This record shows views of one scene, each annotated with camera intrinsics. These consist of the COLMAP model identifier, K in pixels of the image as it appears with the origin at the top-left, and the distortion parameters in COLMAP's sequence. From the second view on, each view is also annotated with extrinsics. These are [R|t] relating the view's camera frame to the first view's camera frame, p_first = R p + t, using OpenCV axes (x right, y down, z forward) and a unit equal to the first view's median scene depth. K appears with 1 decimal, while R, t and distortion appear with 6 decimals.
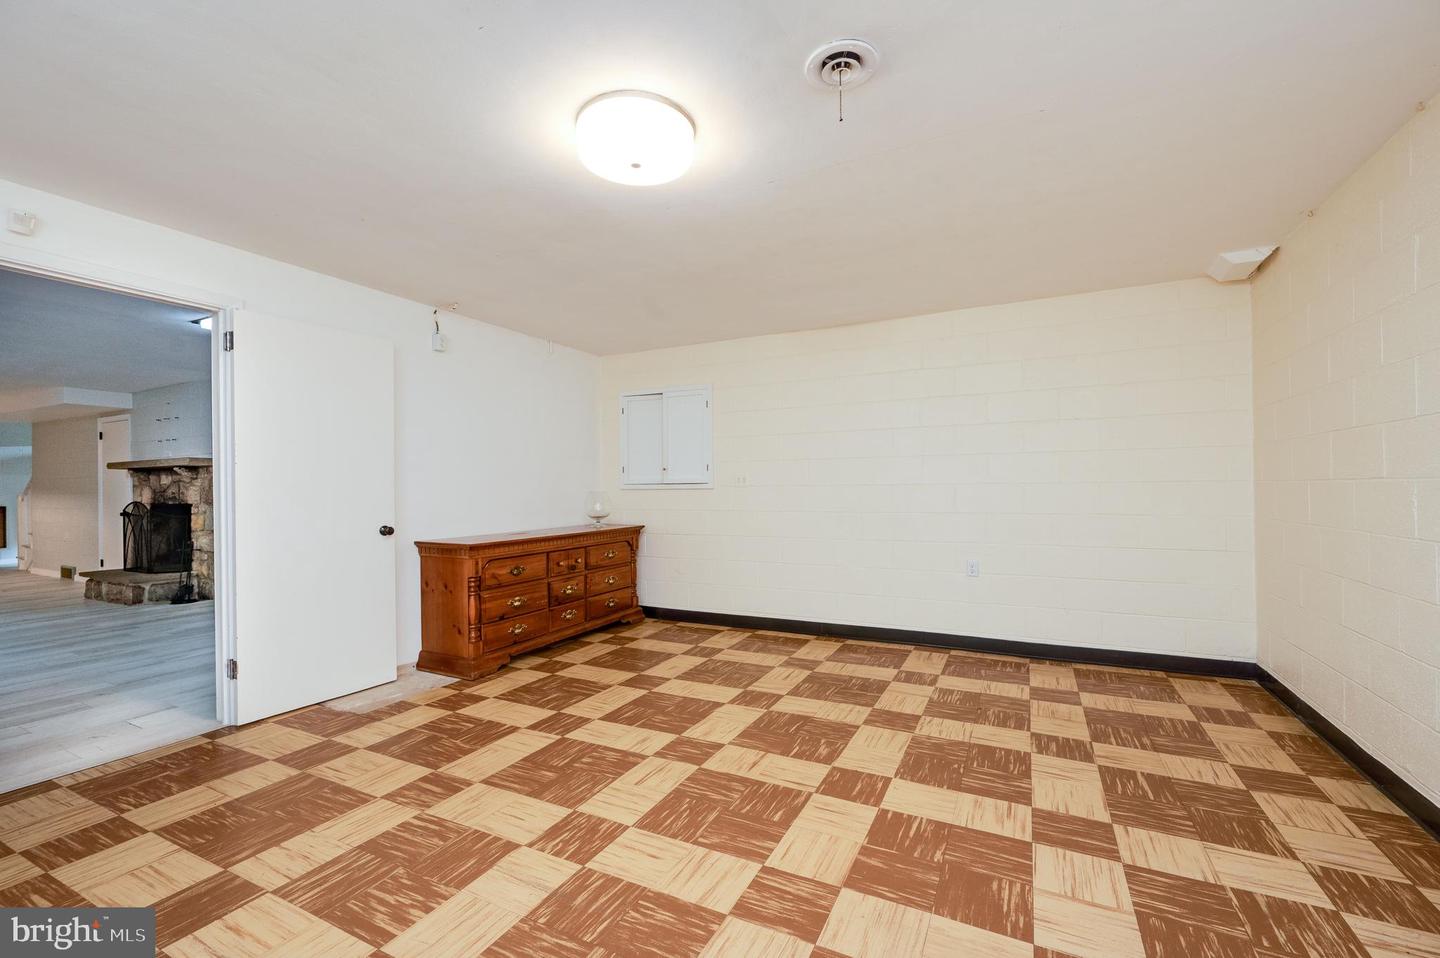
lens RADIAL K [[583.9, 0, 724.3], [0, 583.9, 481.7], [0, 0, 1]] dist [-0.000174, -0.000172]
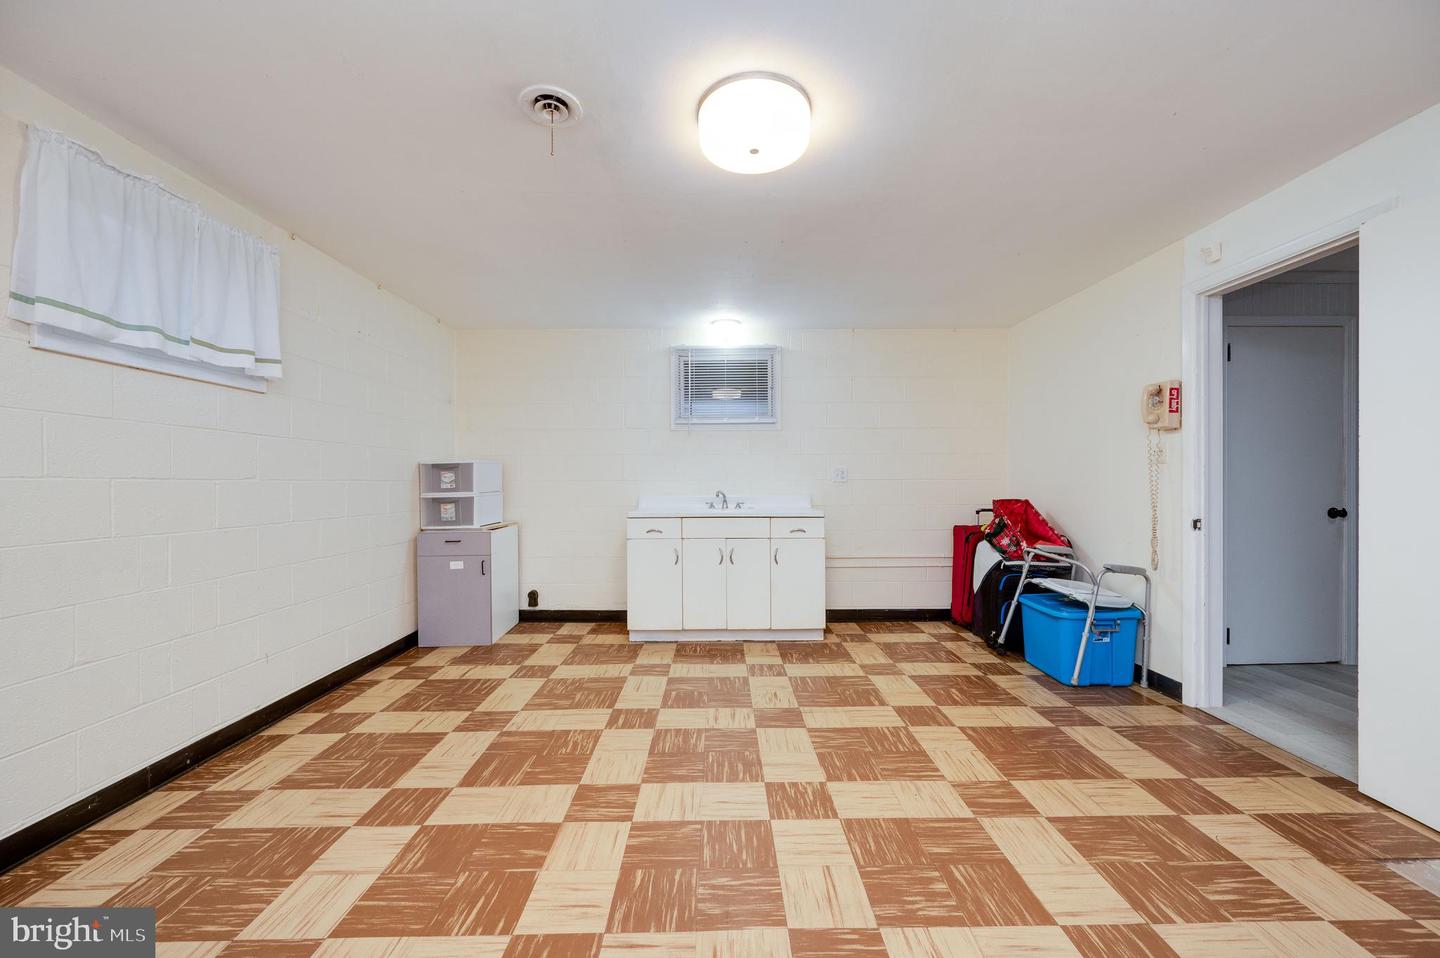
lens RADIAL K [[583.9, 0, 724.3], [0, 583.9, 481.7], [0, 0, 1]] dist [-0.000174, -0.000172]
pose [[-0.888621, 0.013399, -0.458446, 0.375125], [0.018807, 0.999797, -0.007233, -0.002475], [0.458256, -0.015049, -0.888693, 1.874388]]
